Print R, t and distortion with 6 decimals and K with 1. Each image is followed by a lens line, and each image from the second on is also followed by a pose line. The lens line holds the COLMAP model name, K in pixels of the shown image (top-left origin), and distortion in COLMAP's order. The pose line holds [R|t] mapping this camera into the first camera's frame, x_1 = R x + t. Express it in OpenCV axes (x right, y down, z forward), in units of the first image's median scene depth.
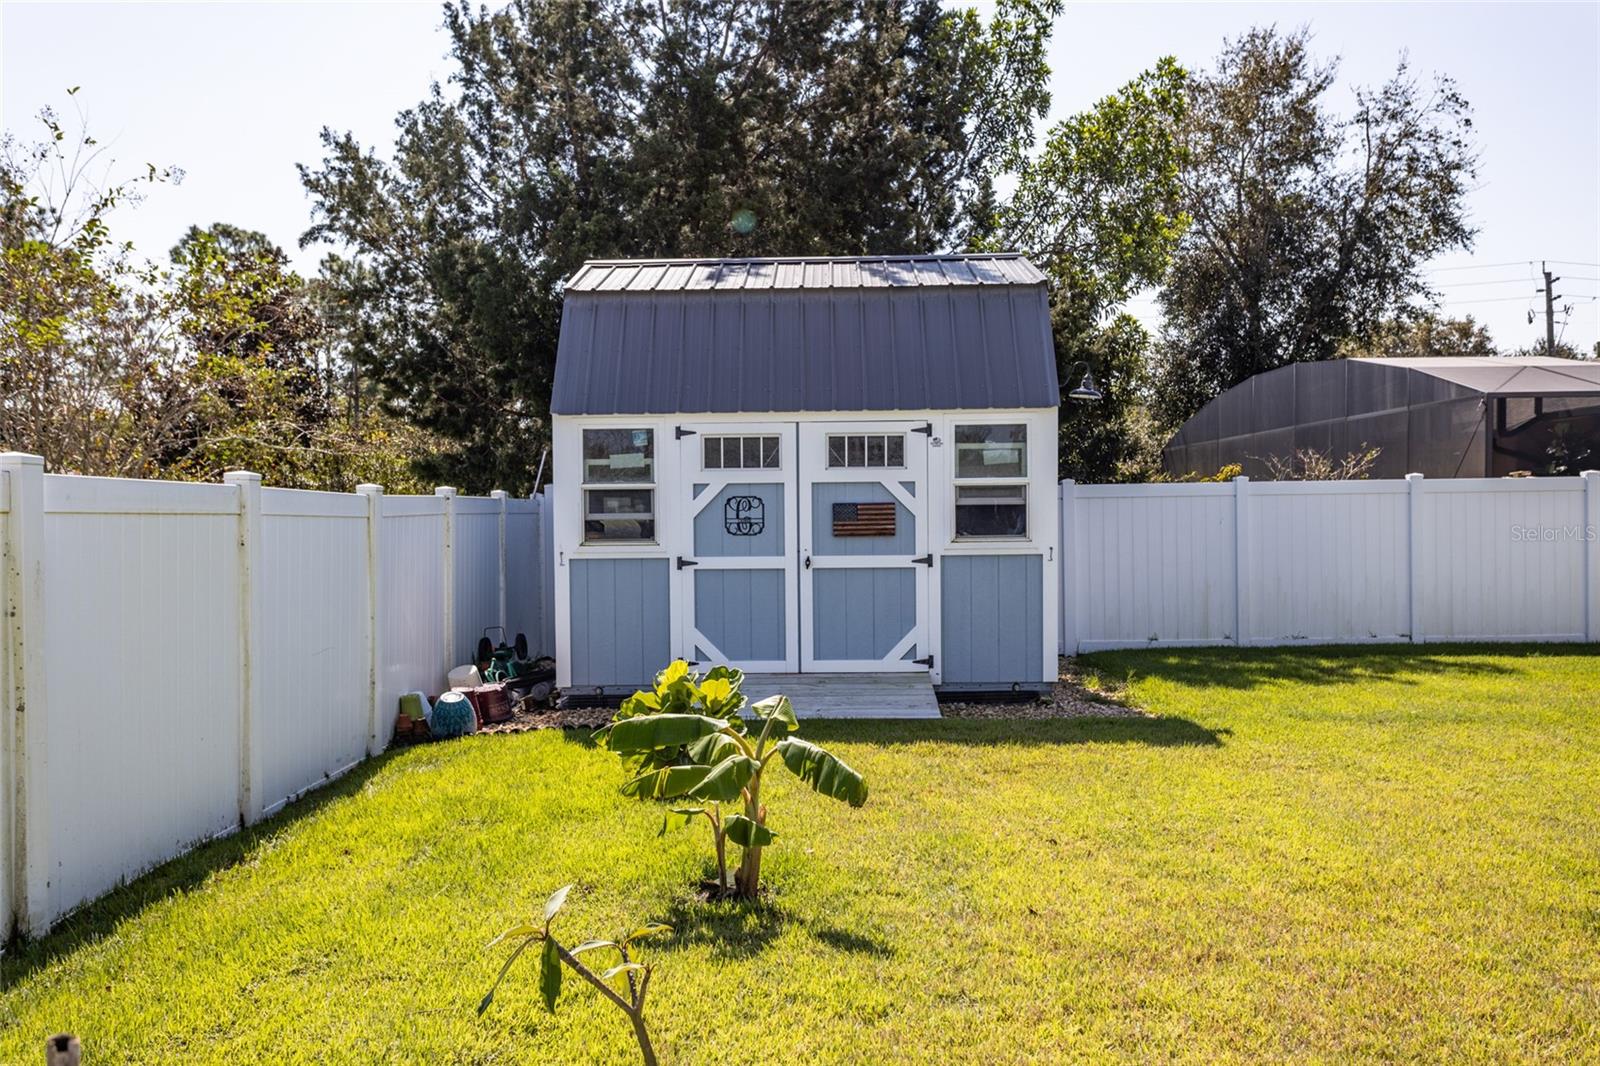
lens RADIAL K [[1352.8, 0, 747.6], [0, 1352.8, 530.7], [0, 0, 1]] dist [0.005830, 0.003774]
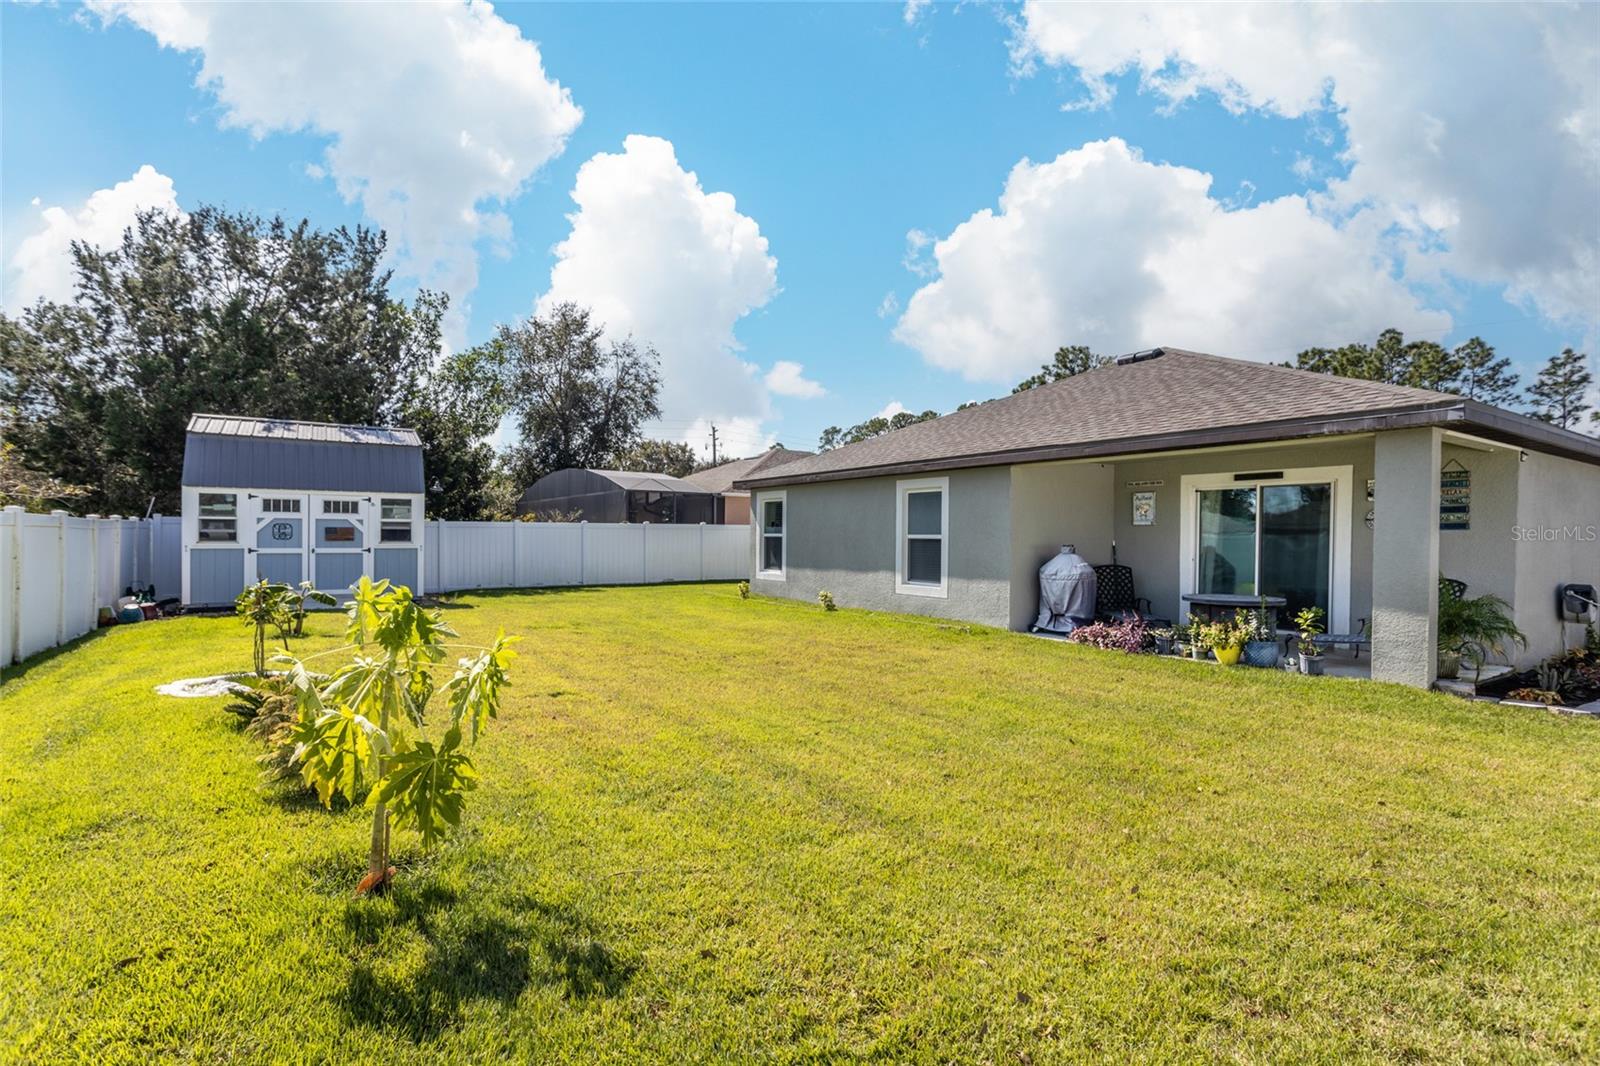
lens RADIAL K [[755.8, 0, 798.6], [0, 755.8, 541.9], [0, 0, 1]] dist [0.002722, 0.000949]
pose [[0.810152, 0.012771, 0.586080, -0.025678], [-0.010052, 0.999918, -0.007892, 0.004856], [-0.586133, 0.000503, 0.810215, -0.348711]]
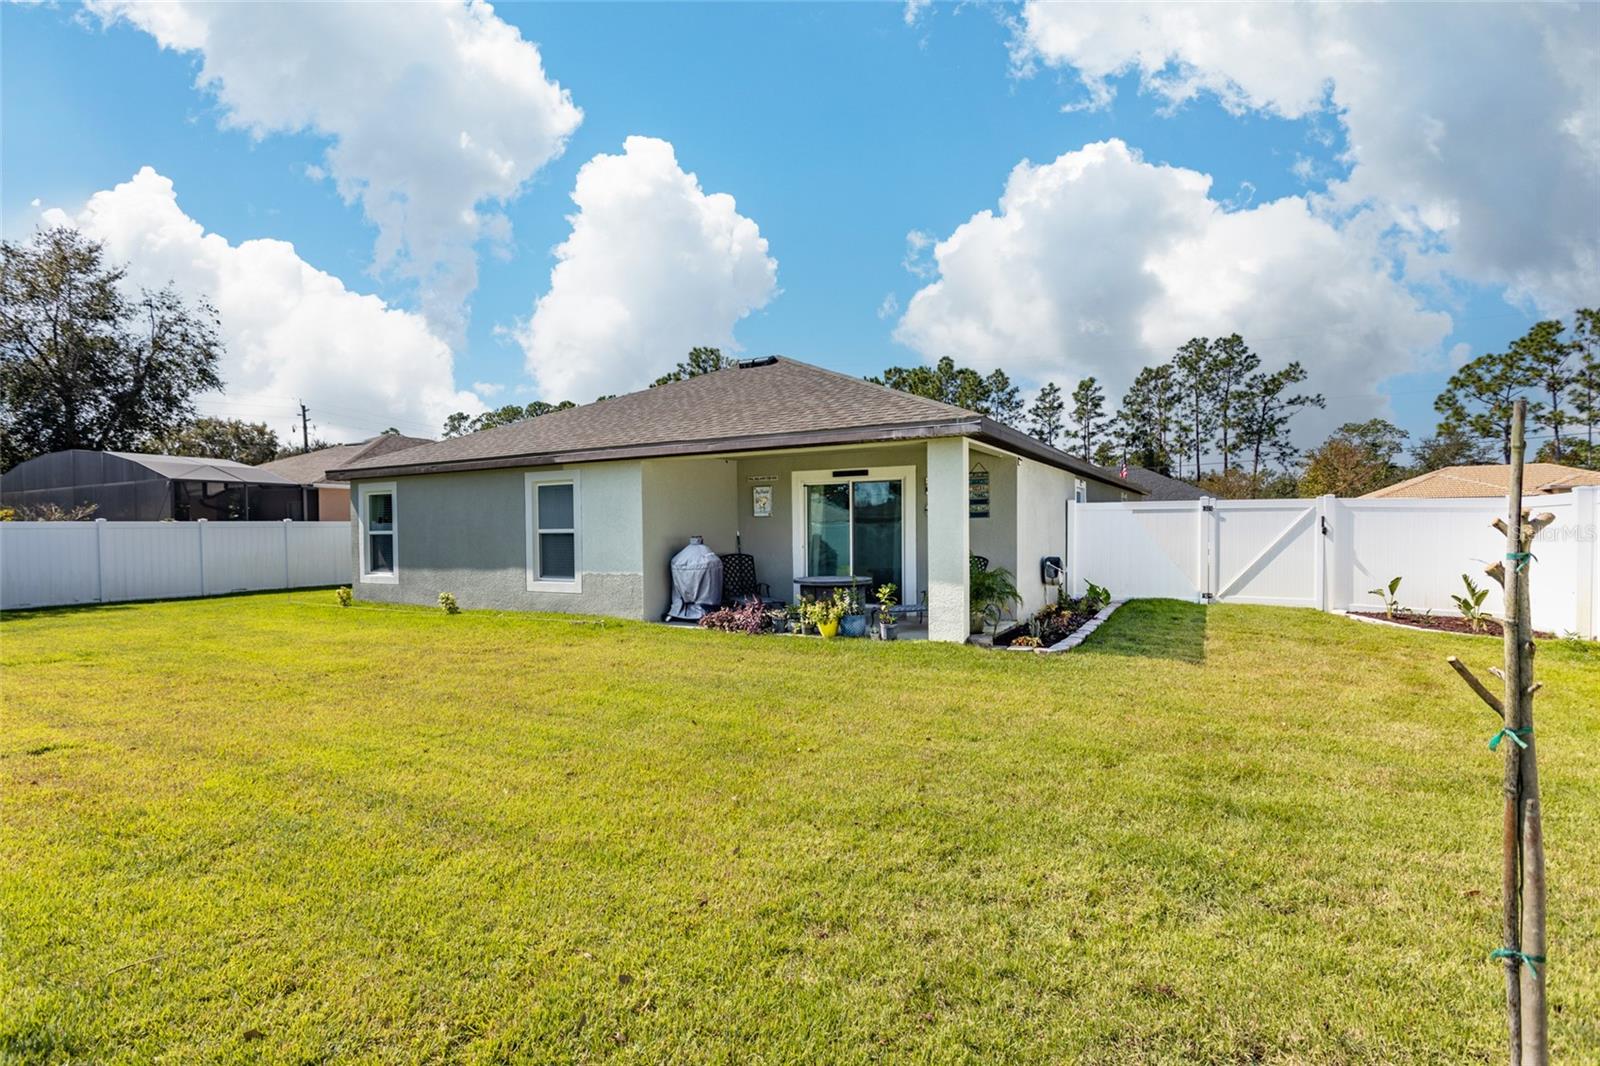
lens RADIAL K [[755.8, 0, 798.6], [0, 755.8, 541.9], [0, 0, 1]] dist [0.002722, 0.000949]
pose [[0.463847, -0.009623, 0.885863, -0.019505], [0.016036, 0.999868, 0.002465, 0.004996], [-0.885770, 0.013062, 0.463940, -0.356700]]
